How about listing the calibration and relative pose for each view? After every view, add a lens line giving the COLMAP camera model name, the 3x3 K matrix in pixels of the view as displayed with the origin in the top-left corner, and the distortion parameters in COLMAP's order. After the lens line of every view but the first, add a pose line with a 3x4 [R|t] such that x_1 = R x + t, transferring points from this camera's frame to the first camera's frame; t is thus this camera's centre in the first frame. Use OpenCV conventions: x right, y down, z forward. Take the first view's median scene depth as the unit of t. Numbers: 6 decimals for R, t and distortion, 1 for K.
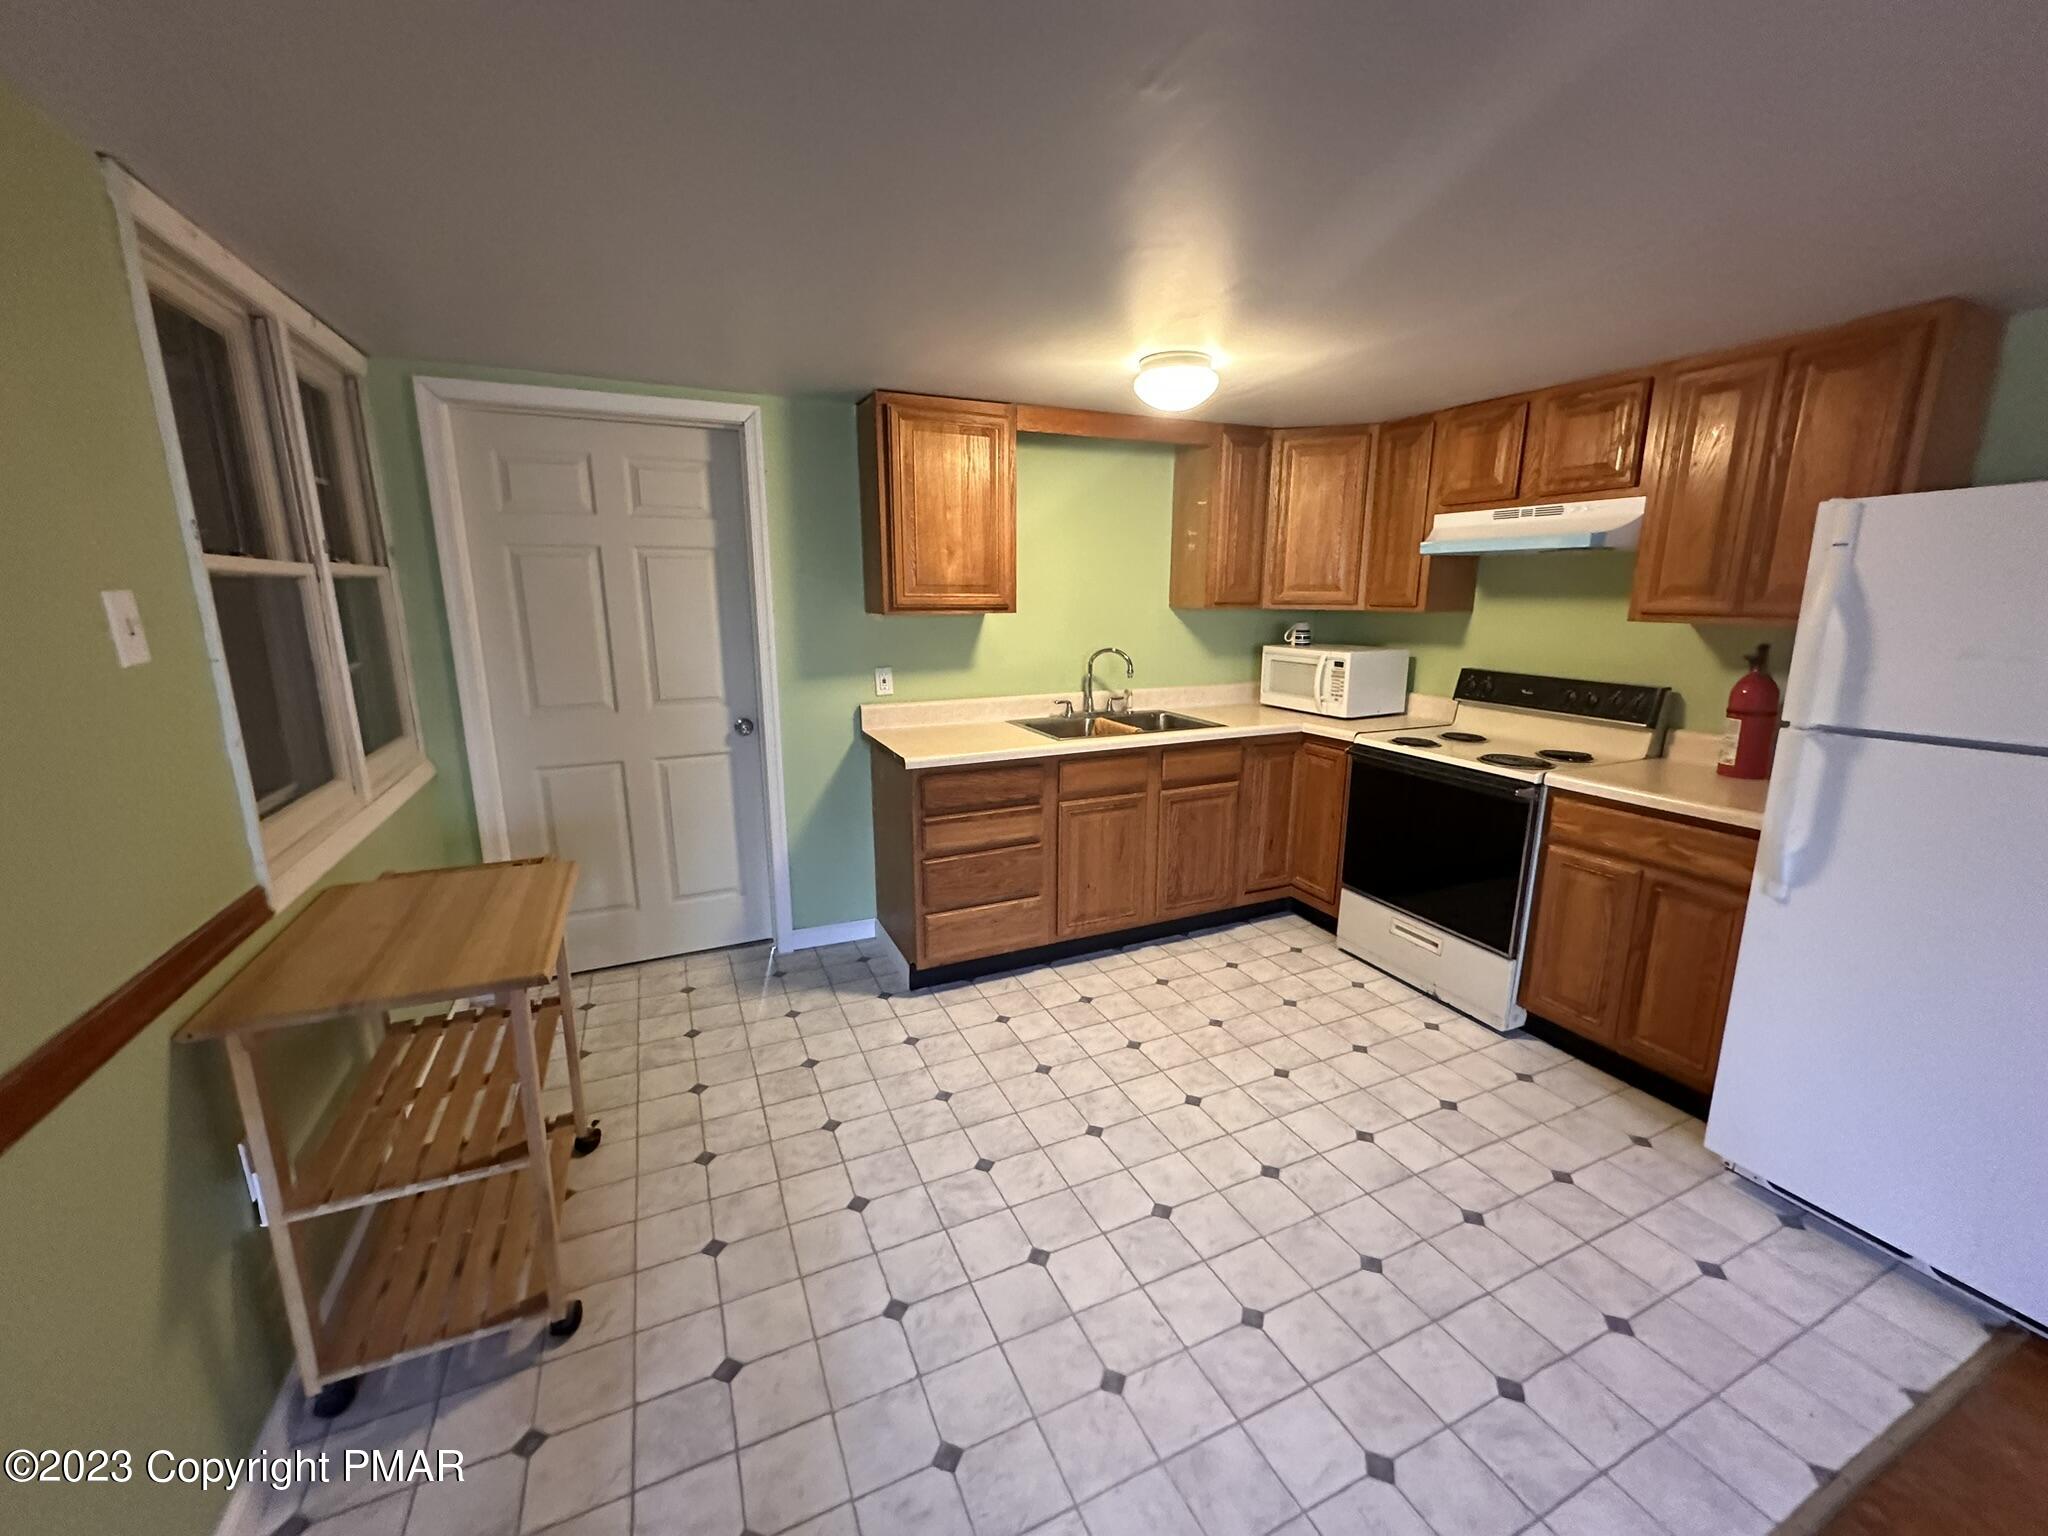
lens RADIAL K [[811.5, 0, 1028.2], [0, 811.5, 768.4], [0, 0, 1]] dist [0.000643, -0.000434]
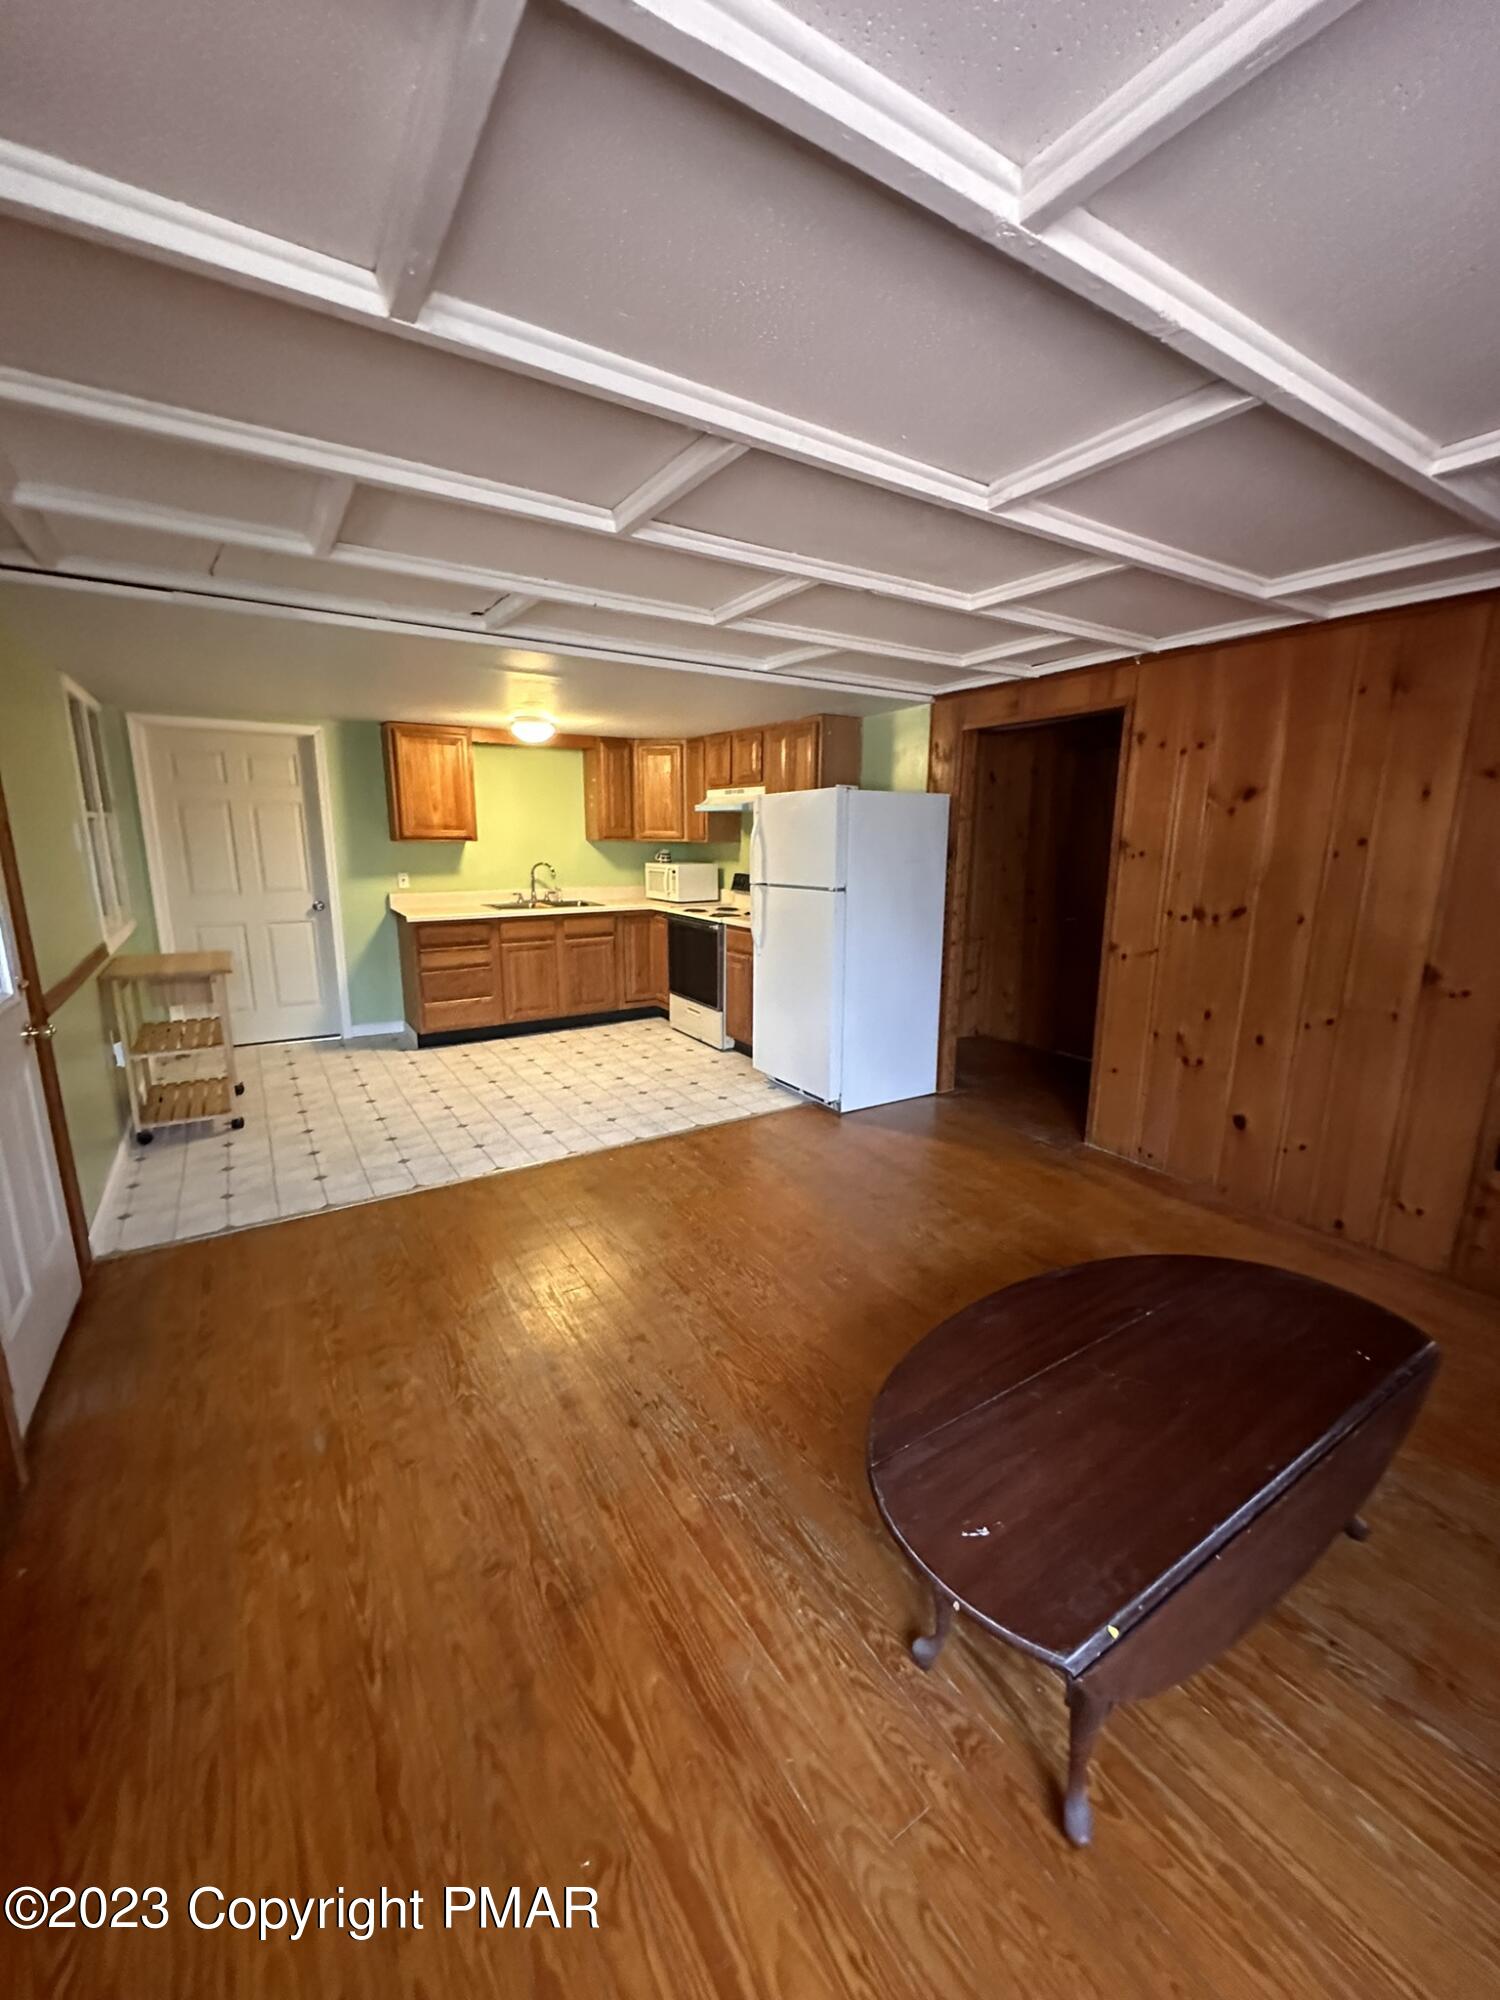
lens RADIAL K [[792.5, 0, 751.7], [0, 792.5, 1002.5], [0, 0, 1]] dist [0.000643, -0.000434]
pose [[0.990126, -0.022642, 0.138339, 0.365310], [0.023265, 0.999725, -0.002884, 0.201571], [-0.138235, 0.006074, 0.990381, -0.896148]]
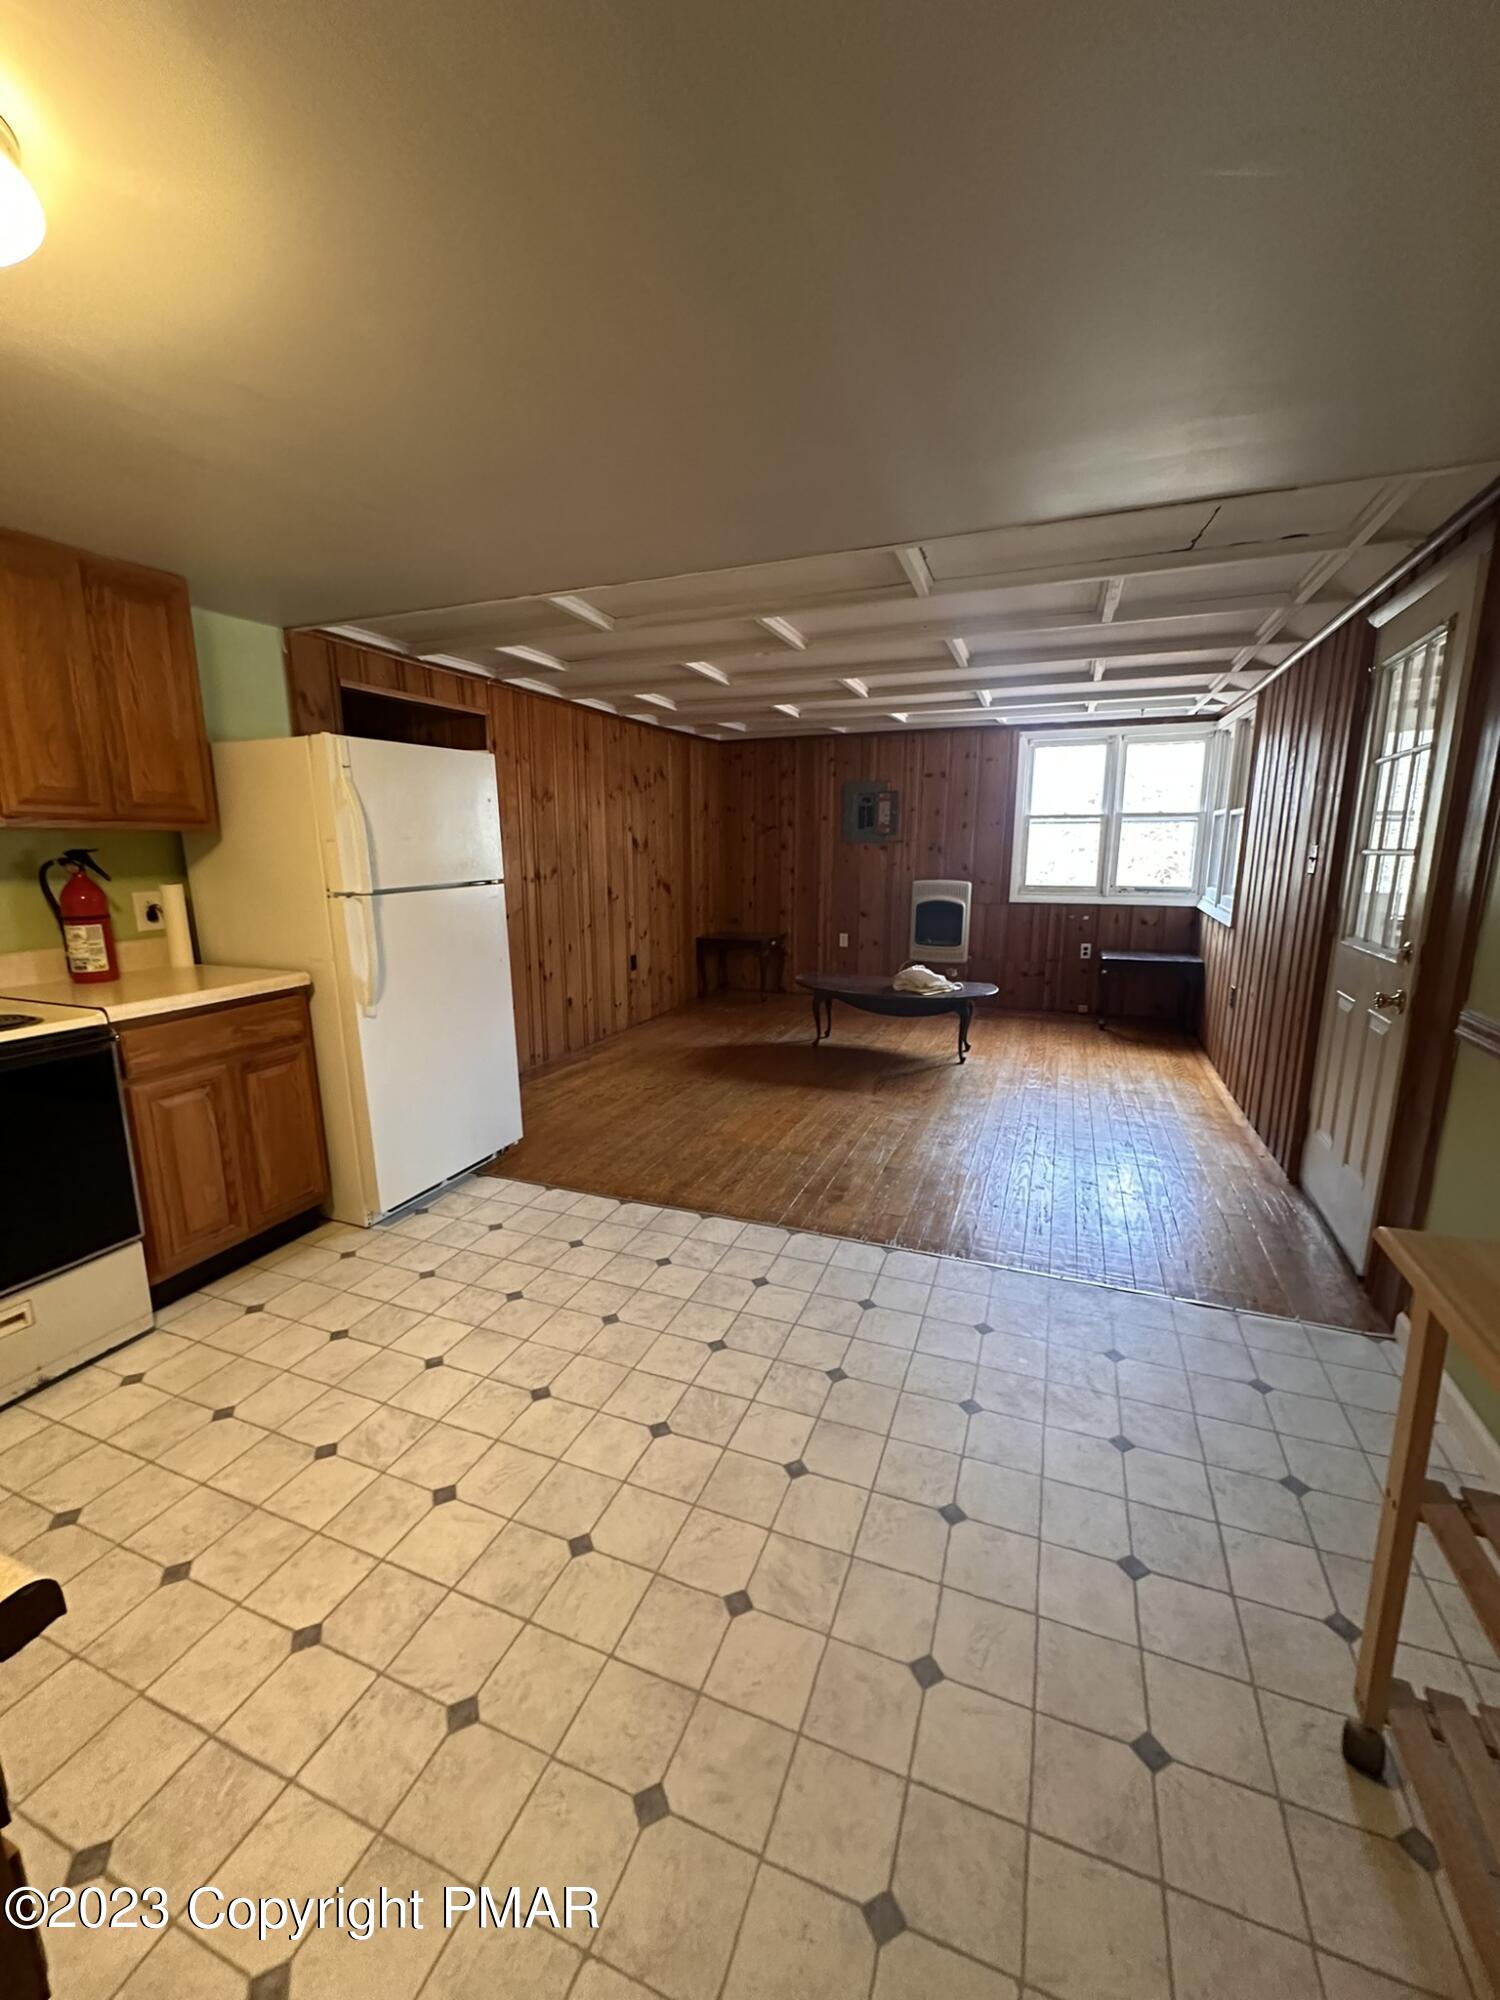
lens RADIAL K [[792.5, 0, 752.9], [0, 792.5, 998.1], [0, 0, 1]] dist [0.000643, -0.000434]
pose [[-0.694198, -0.136626, 0.706698, -0.336416], [0.155321, 0.930254, 0.332420, -0.147311], [-0.702826, 0.340530, -0.624559, 0.896644]]
